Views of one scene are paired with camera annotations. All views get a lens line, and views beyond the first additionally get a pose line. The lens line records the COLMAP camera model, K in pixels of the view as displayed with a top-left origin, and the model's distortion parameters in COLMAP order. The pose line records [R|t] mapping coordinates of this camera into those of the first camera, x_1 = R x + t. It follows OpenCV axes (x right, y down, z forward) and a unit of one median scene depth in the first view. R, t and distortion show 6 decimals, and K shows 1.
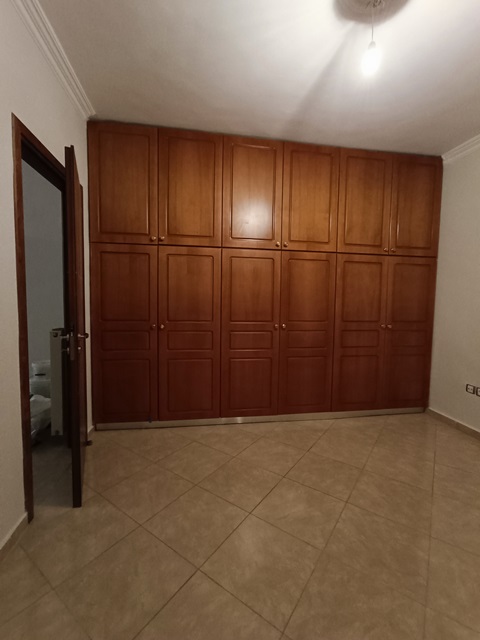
lens RADIAL K [[288.2, 0, 240.0], [0, 288.2, 320.0], [0, 0, 1]] dist [-0.000556, -0.000041]
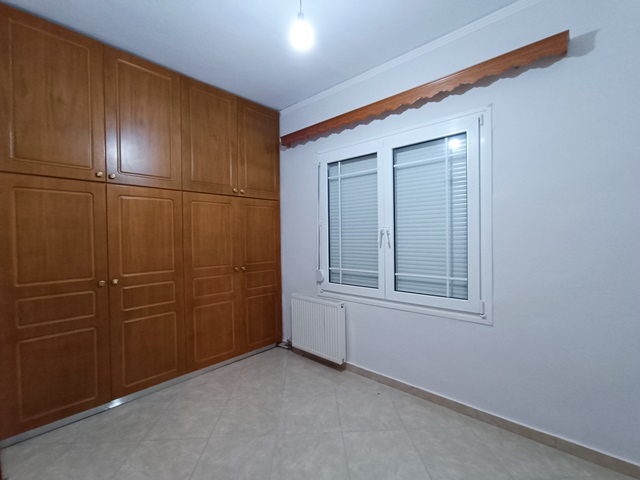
lens RADIAL K [[288.2, 0, 320.0], [0, 288.2, 240.0], [0, 0, 1]] dist [-0.000556, -0.000041]
pose [[0.921383, 0.001788, 0.388651, 0.351291], [0.034304, 0.995712, -0.085907, 0.026894], [-0.387139, 0.092485, 0.917371, -0.037799]]
